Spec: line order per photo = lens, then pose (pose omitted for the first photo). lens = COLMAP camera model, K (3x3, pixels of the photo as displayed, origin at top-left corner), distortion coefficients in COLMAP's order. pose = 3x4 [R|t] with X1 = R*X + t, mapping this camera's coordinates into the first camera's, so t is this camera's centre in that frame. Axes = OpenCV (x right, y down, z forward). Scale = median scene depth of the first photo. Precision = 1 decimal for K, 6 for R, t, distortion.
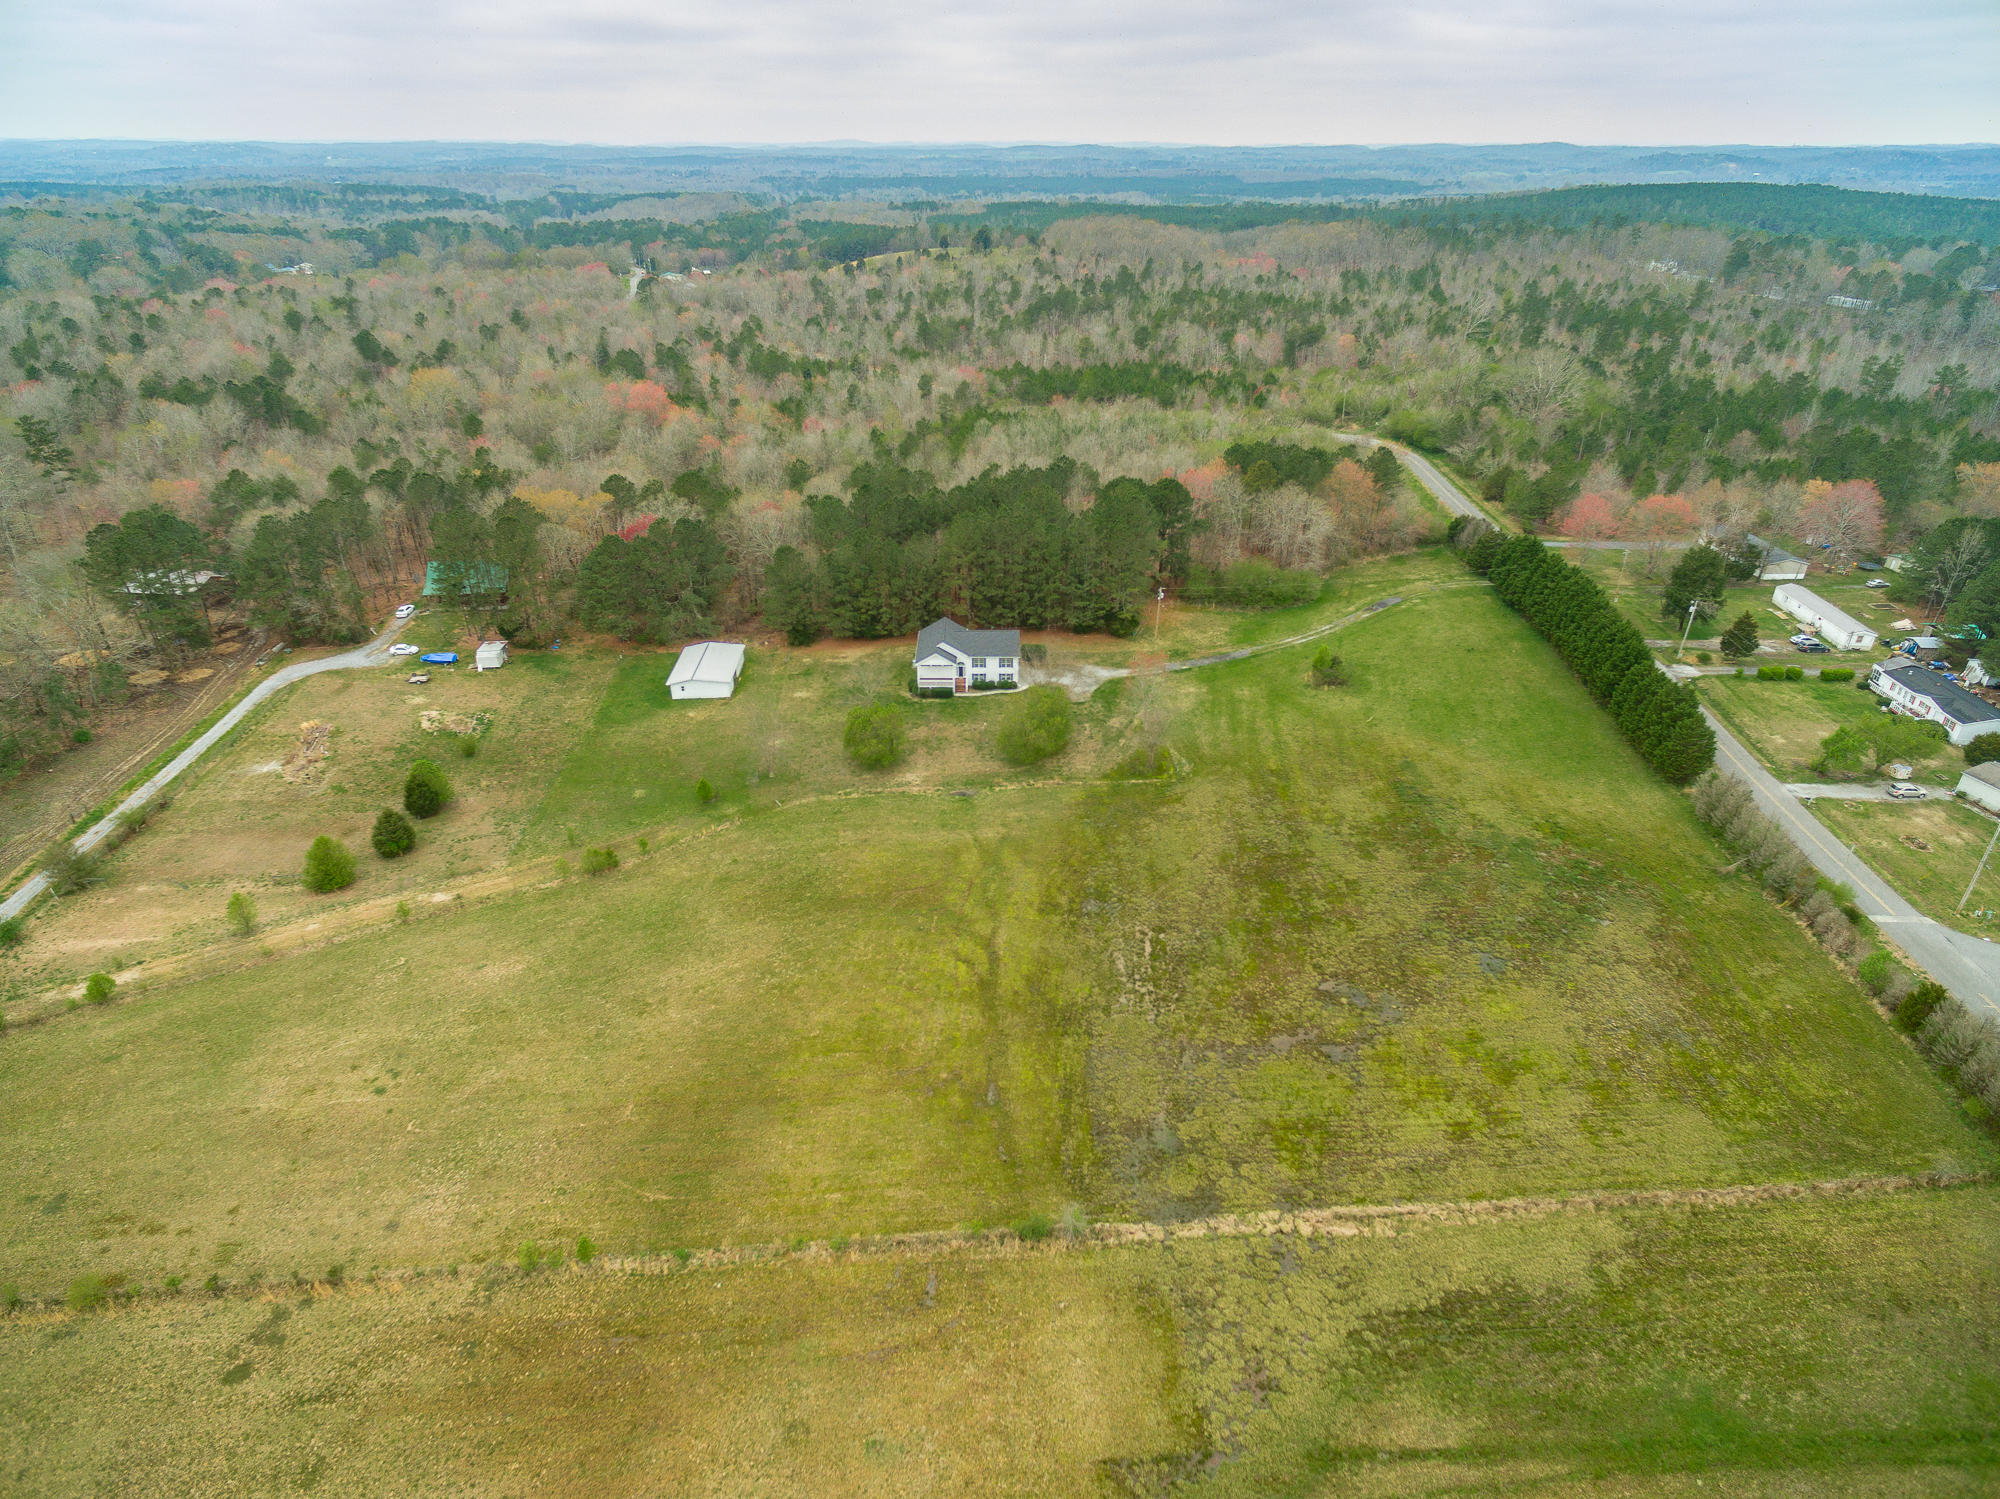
lens RADIAL K [[1084.1, 0, 995.8], [0, 1084.1, 749.6], [0, 0, 1]] dist [0.003192, 0.001585]
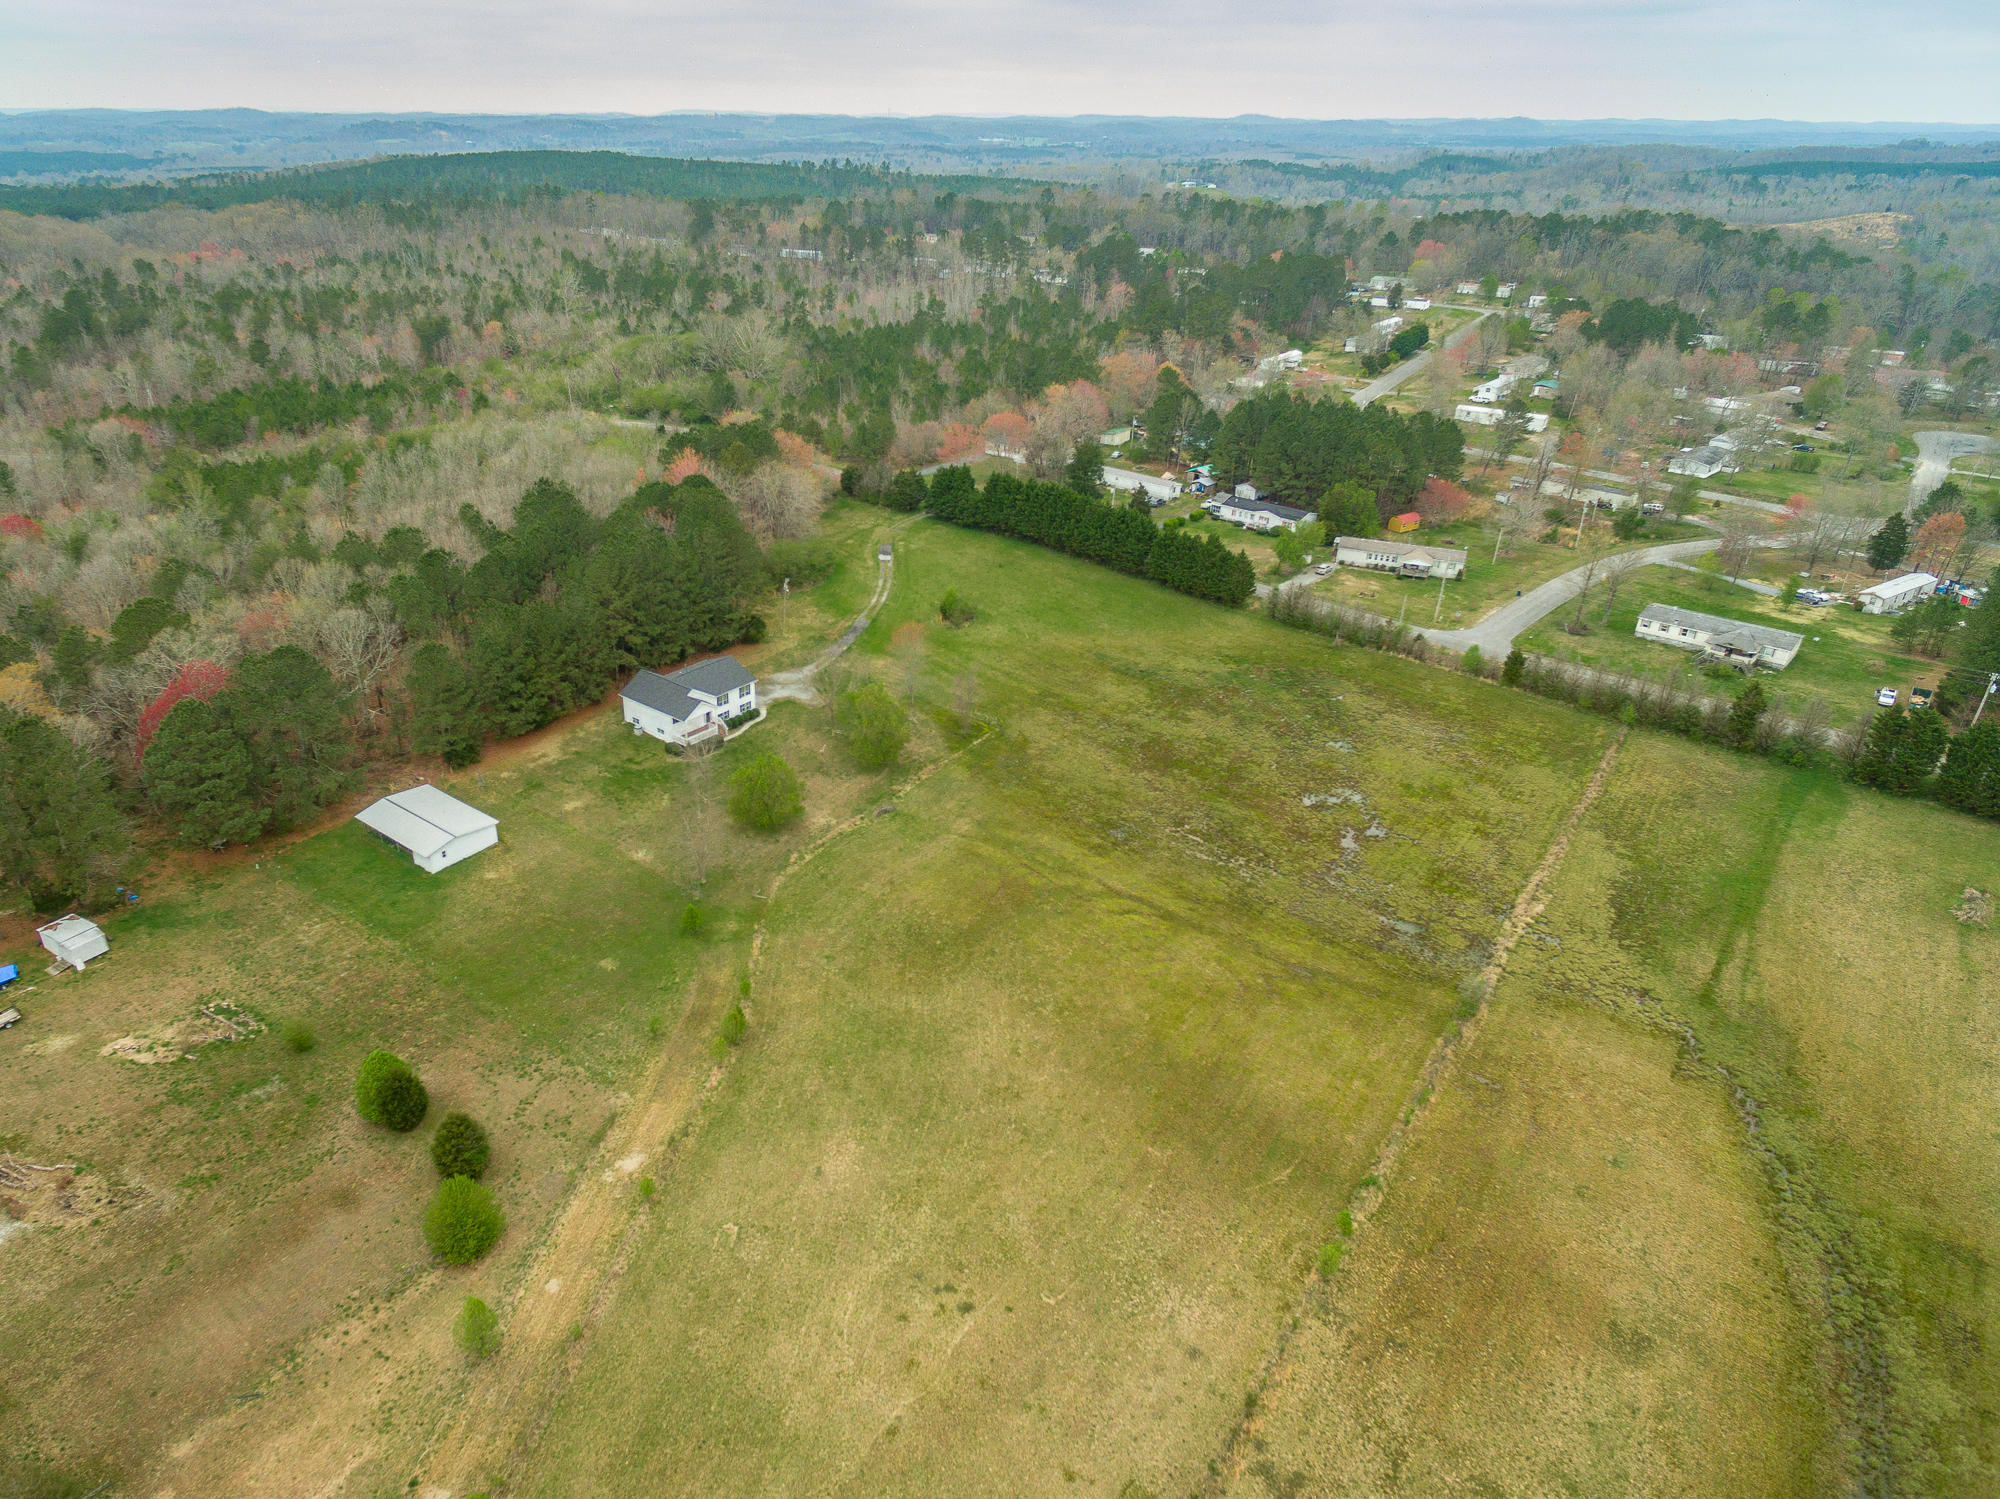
lens RADIAL K [[1259.7, 0, 846.7], [0, 1259.7, 751.3], [0, 0, 1]] dist [-0.000054, -0.000190]
pose [[0.672736, -0.330578, 0.661925, -0.640402], [0.354971, 0.929156, 0.103270, -0.111252], [-0.649170, 0.165491, 0.742422, 0.176484]]
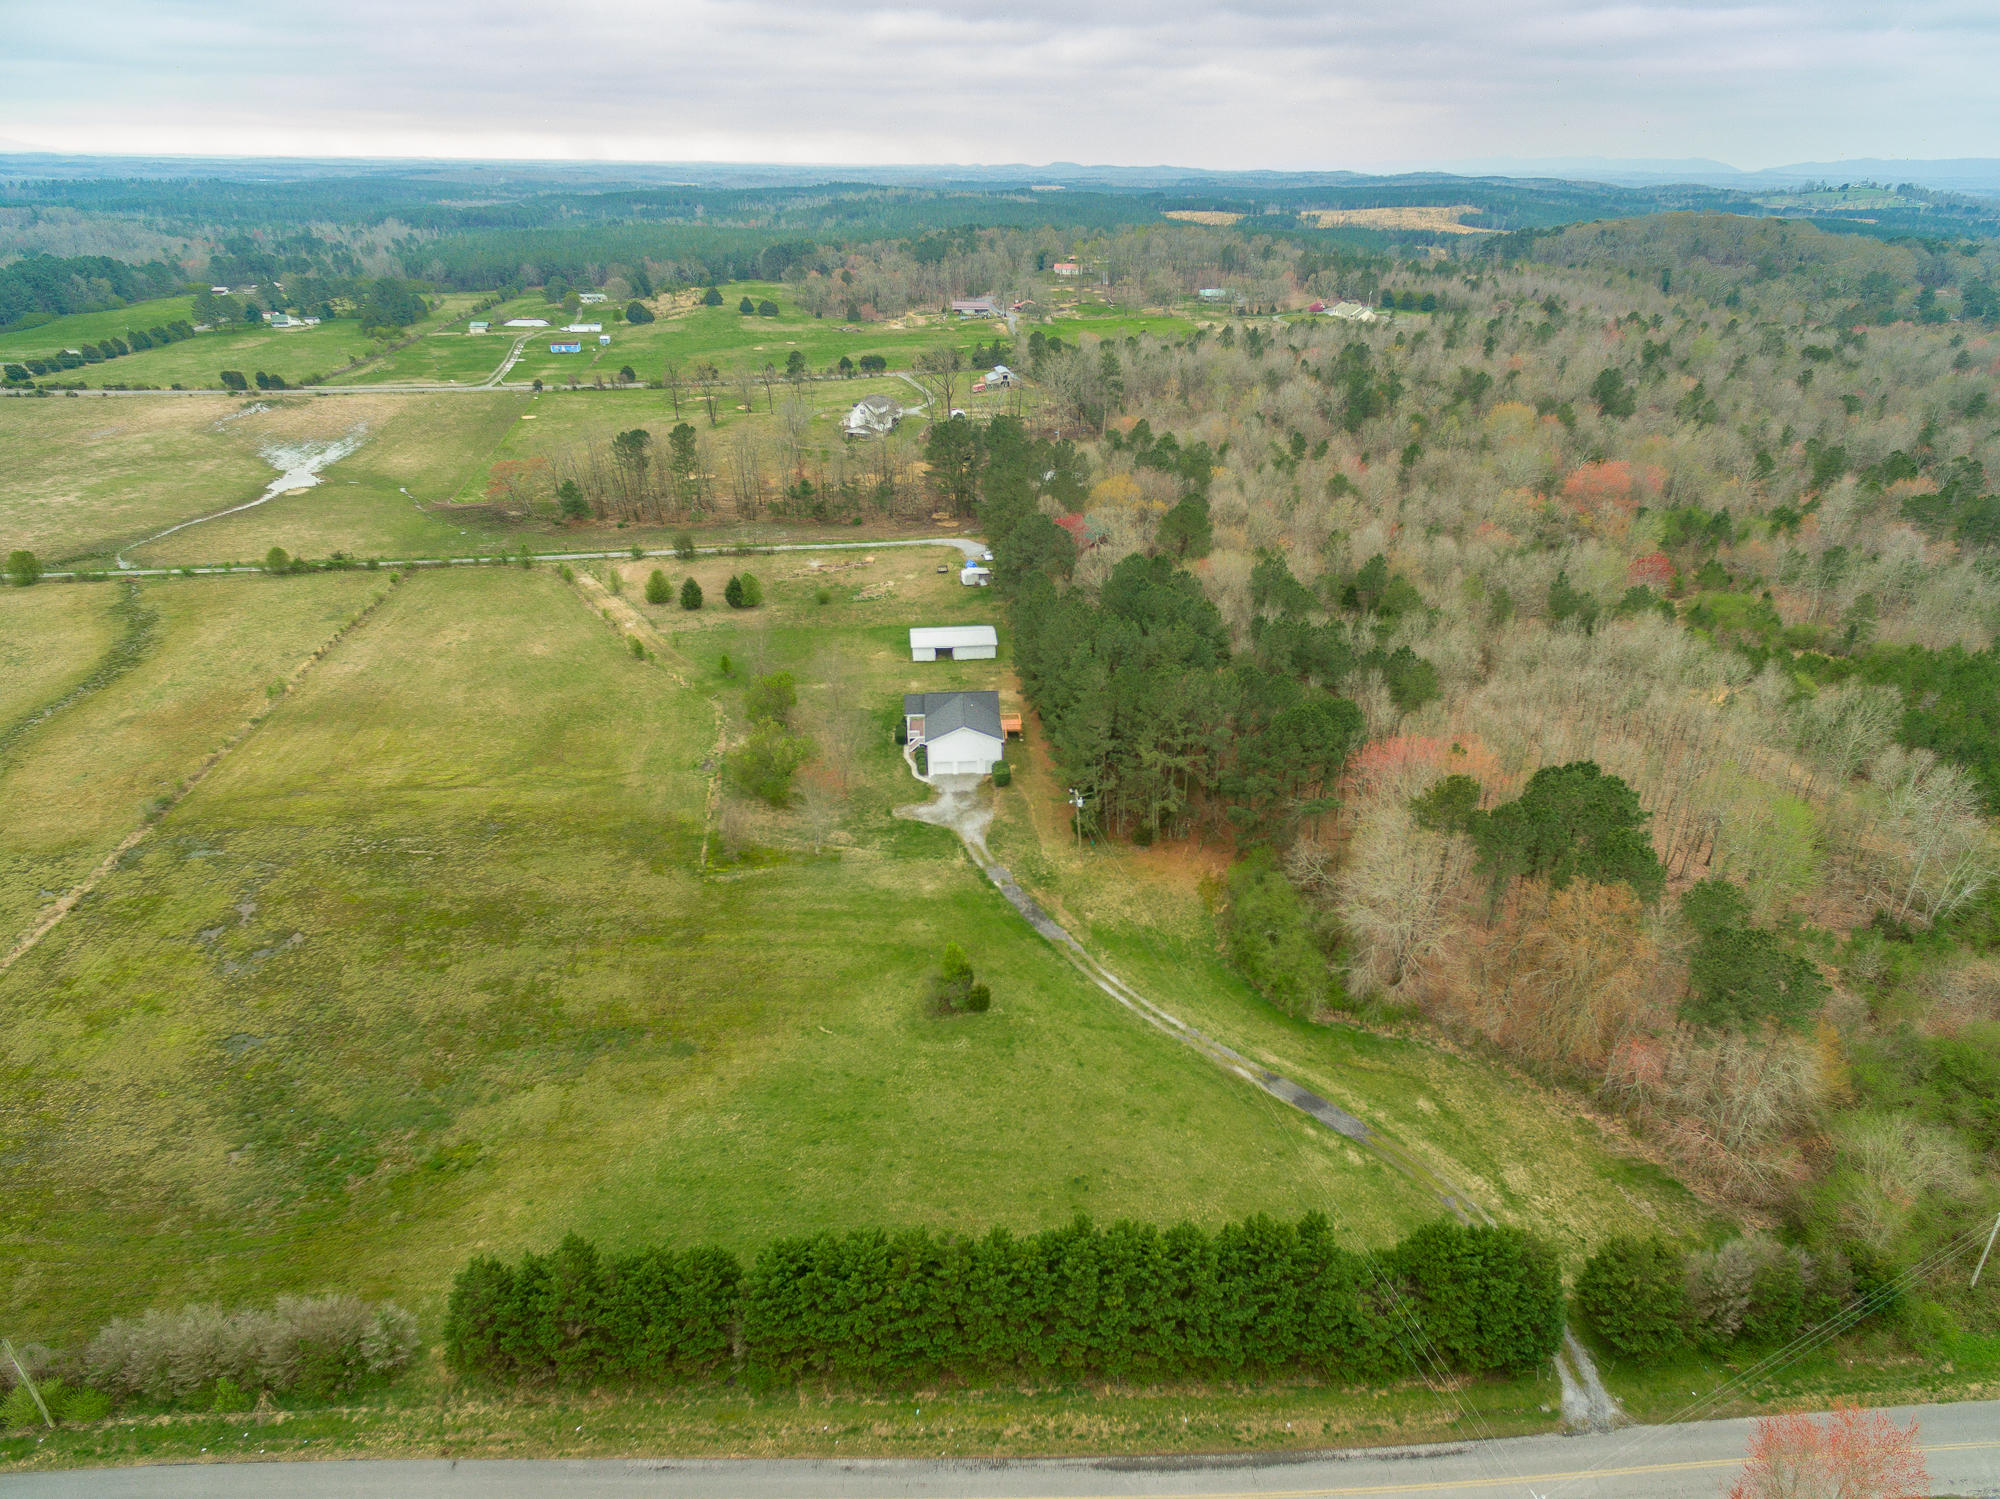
lens RADIAL K [[1181.8, 0, 1064.2], [0, 1181.8, 790.2], [0, 0, 1]] dist [0.007943, -0.002819]
pose [[0.101000, 0.462879, -0.880648, 0.879158], [-0.490929, 0.793089, 0.360553, -0.448987], [0.865325, 0.395920, 0.307343, 0.813147]]
